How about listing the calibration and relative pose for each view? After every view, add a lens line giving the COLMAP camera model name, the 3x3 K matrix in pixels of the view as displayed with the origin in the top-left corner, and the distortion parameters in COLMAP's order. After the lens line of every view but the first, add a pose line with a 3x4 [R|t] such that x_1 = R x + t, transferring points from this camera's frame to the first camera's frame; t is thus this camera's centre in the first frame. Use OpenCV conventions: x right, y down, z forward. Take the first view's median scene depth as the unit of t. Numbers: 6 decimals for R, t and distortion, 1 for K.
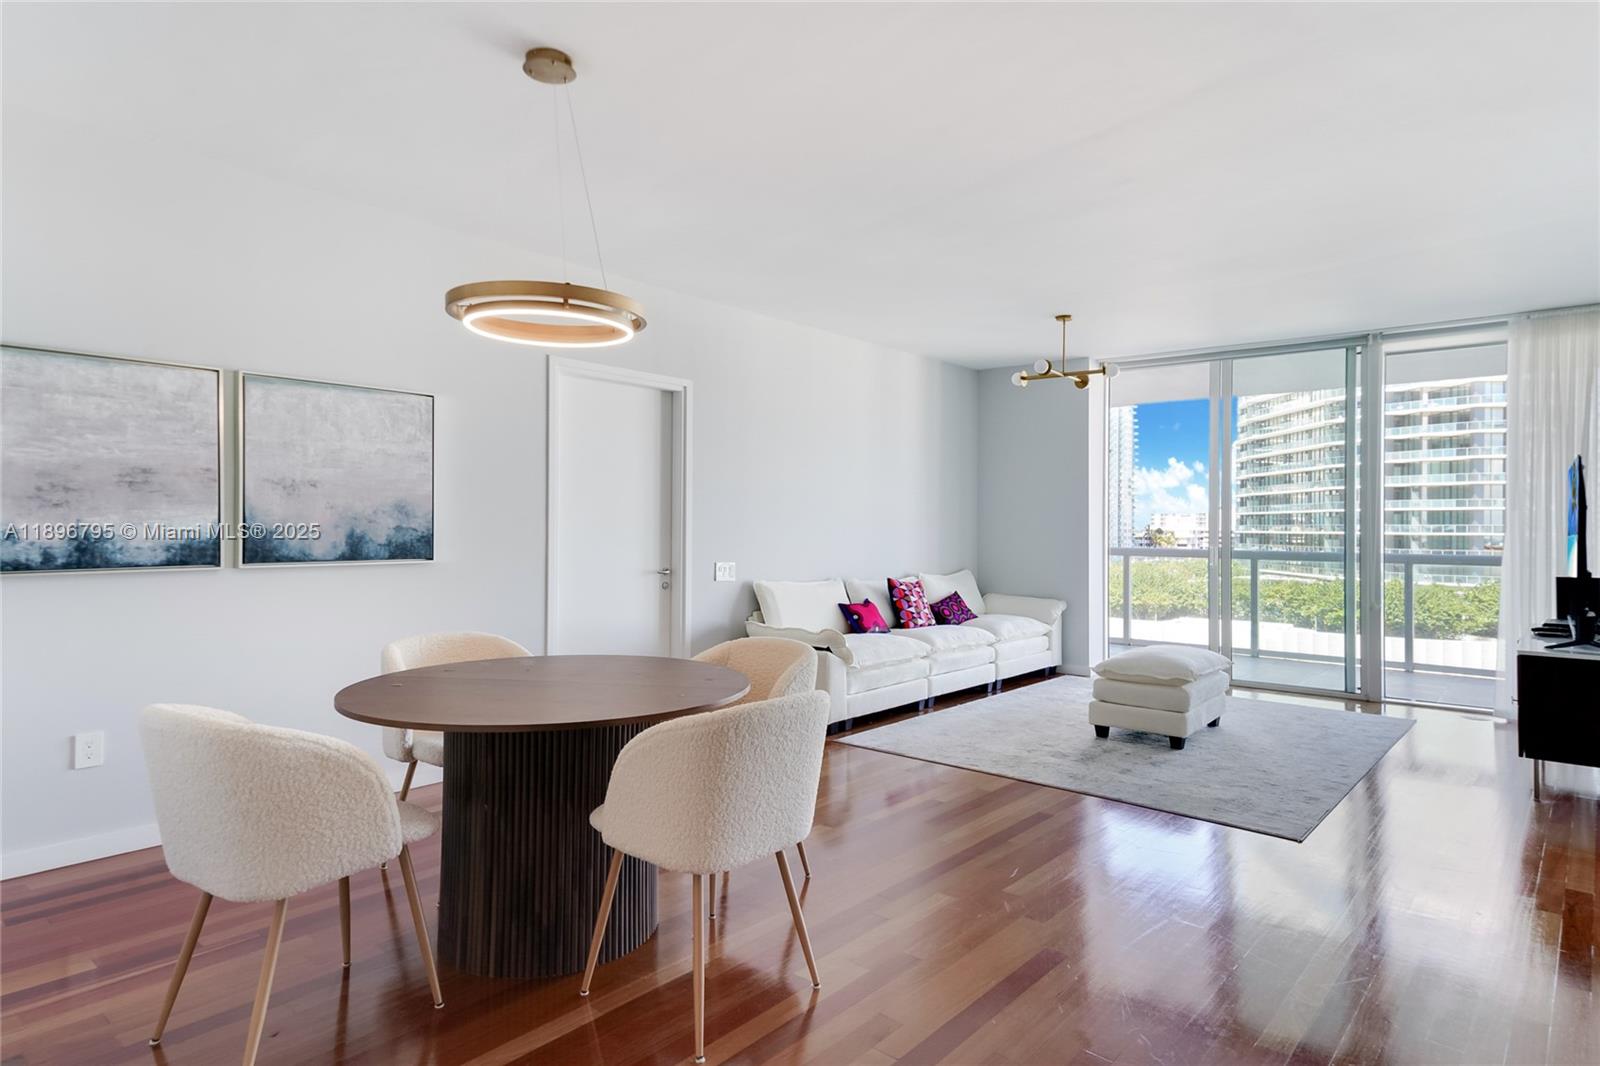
lens RADIAL K [[876.7, 0, 811.2], [0, 876.7, 523.9], [0, 0, 1]] dist [0.021830, -0.000160]
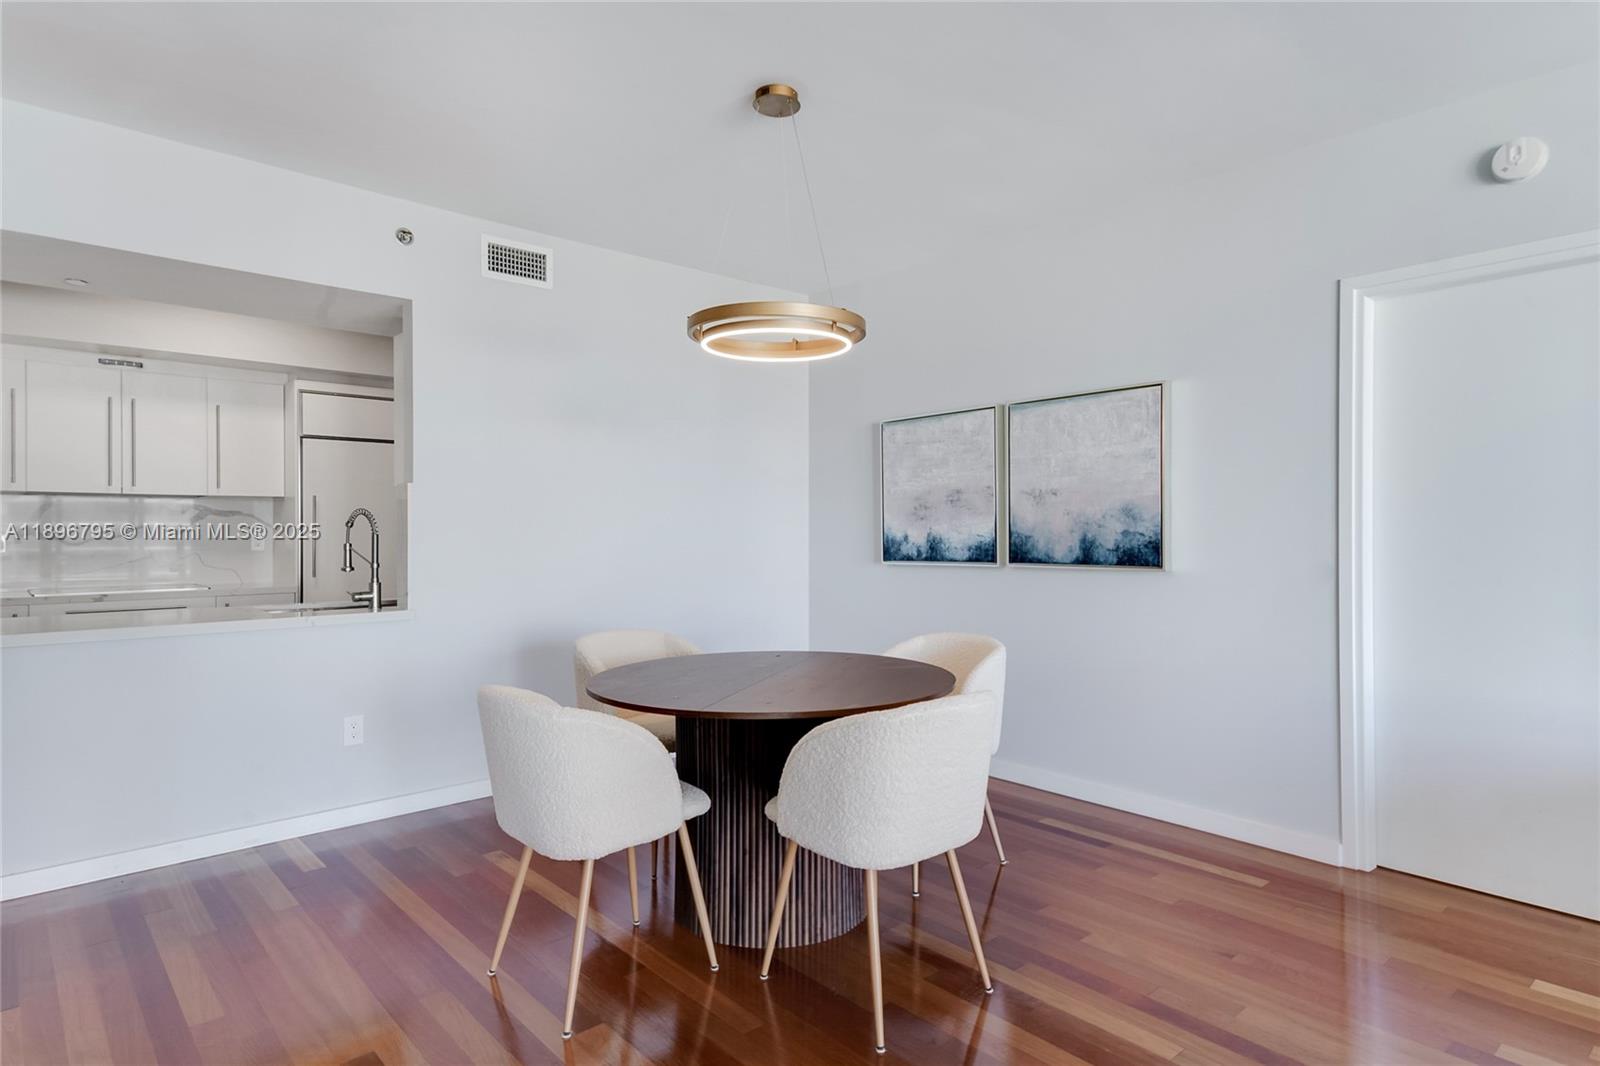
lens RADIAL K [[894.7, 0, 800.0], [0, 894.7, 533.0], [0, 0, 1]] dist [0.052549, -0.023292]
pose [[-0.136333, -0.005753, -0.990646, 0.352010], [0.005366, 0.999964, -0.006546, 0.006226], [0.990649, -0.006208, -0.136297, 0.514688]]
